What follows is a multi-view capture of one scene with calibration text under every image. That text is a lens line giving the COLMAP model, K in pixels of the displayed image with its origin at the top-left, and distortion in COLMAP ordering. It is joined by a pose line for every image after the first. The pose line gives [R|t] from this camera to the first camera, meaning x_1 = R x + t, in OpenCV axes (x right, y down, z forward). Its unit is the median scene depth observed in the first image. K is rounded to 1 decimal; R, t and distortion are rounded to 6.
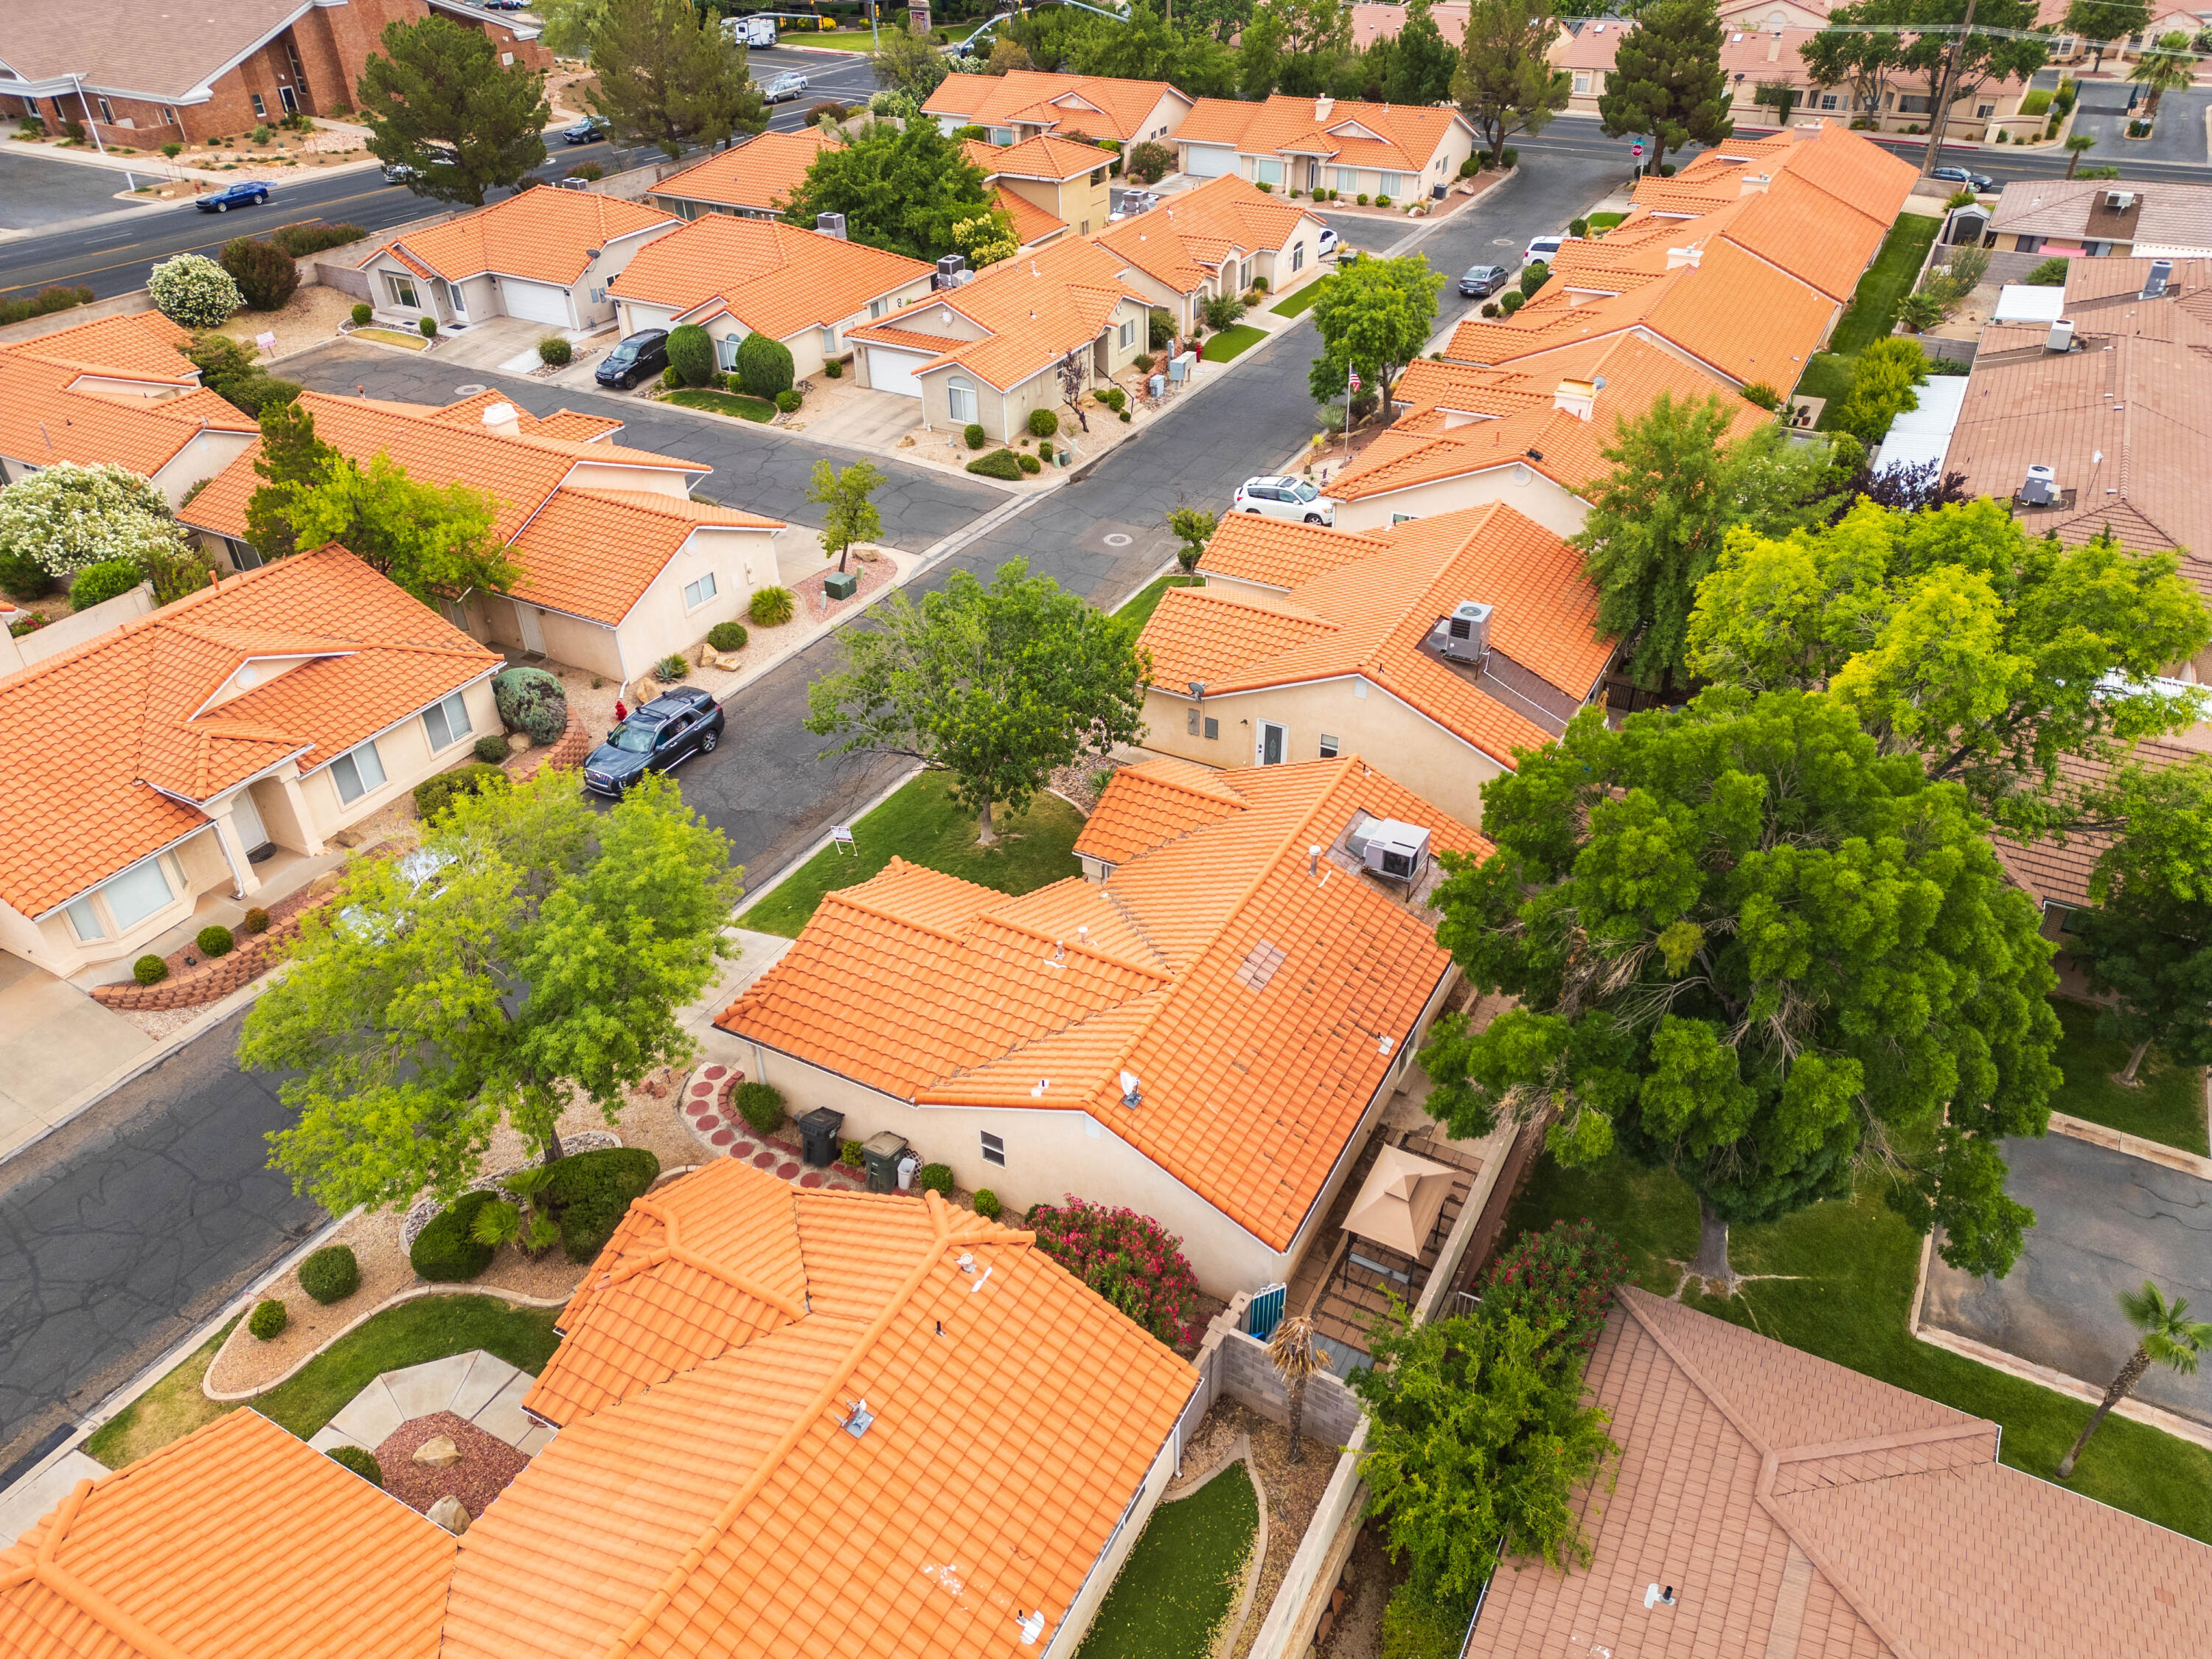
lens RADIAL K [[1549.0, 0, 1110.8], [0, 1549.0, 838.0], [0, 0, 1]] dist [0.079520, -0.074402]
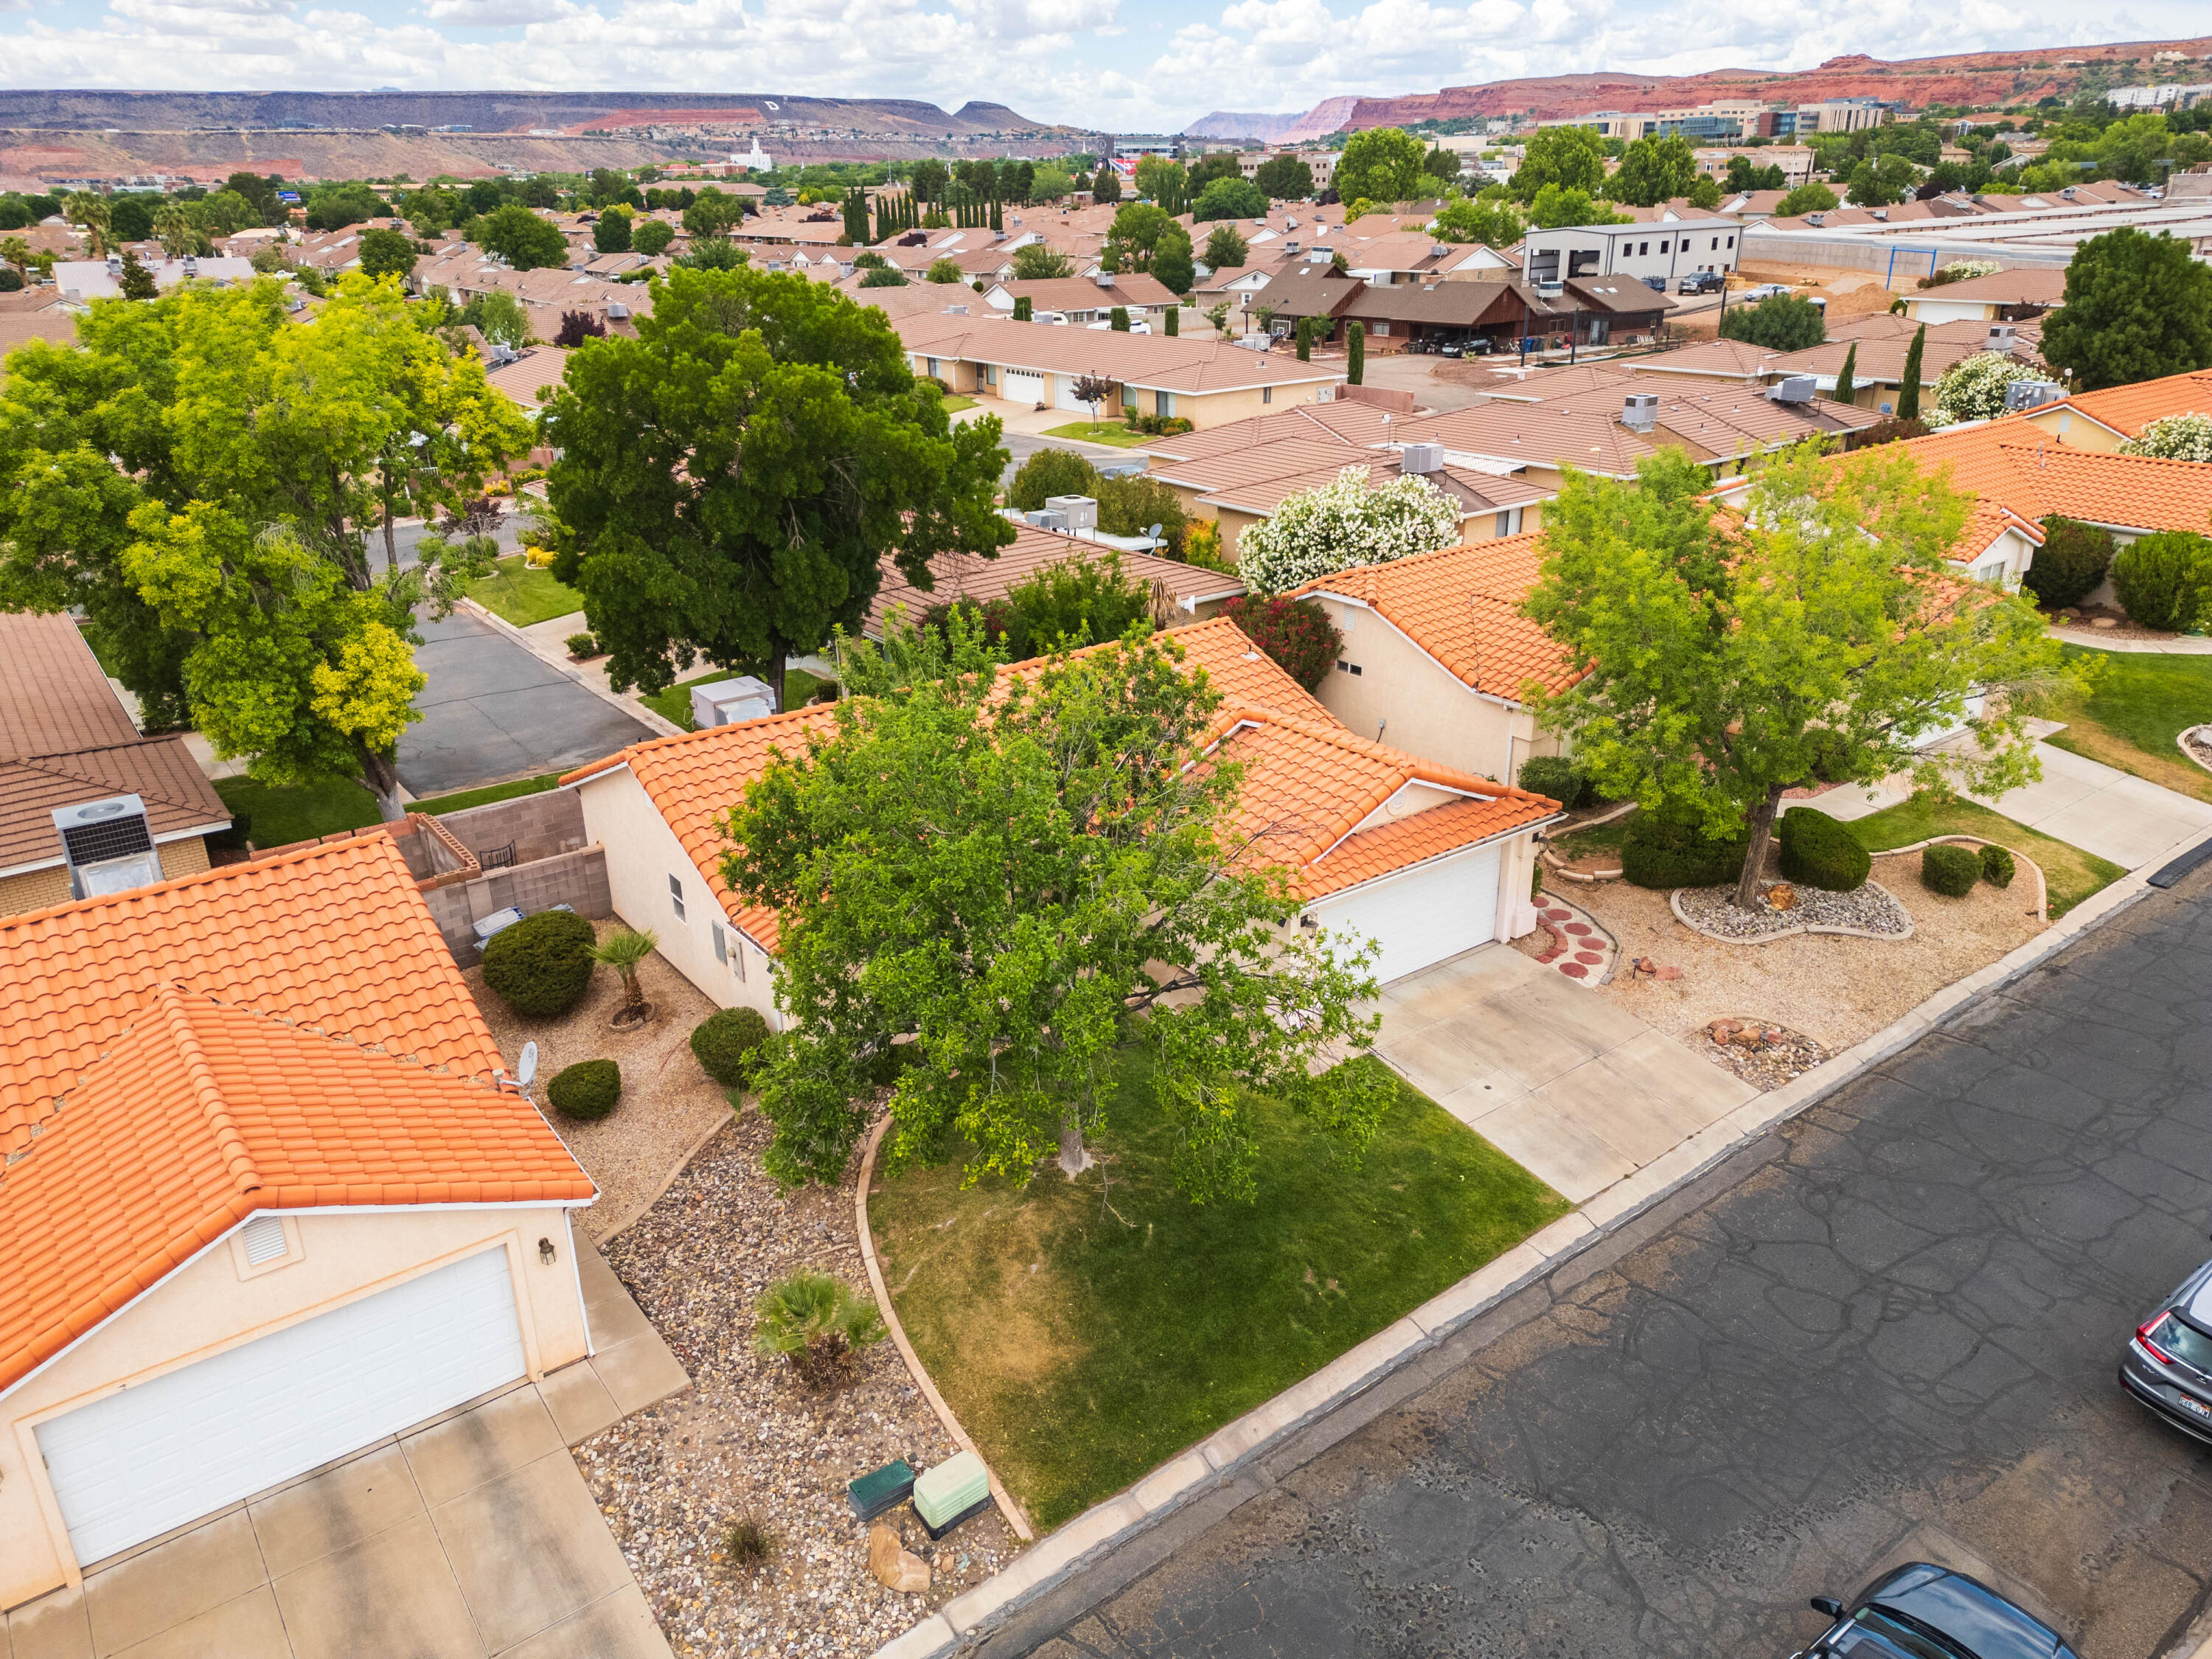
lens RADIAL K [[1549.0, 0, 1110.8], [0, 1549.0, 838.0], [0, 0, 1]] dist [0.079520, -0.074402]
pose [[-0.911608, -0.129610, 0.390093, -0.173370], [0.261243, 0.550017, 0.793243, -0.290328], [-0.317370, 0.825035, -0.467540, 0.709617]]
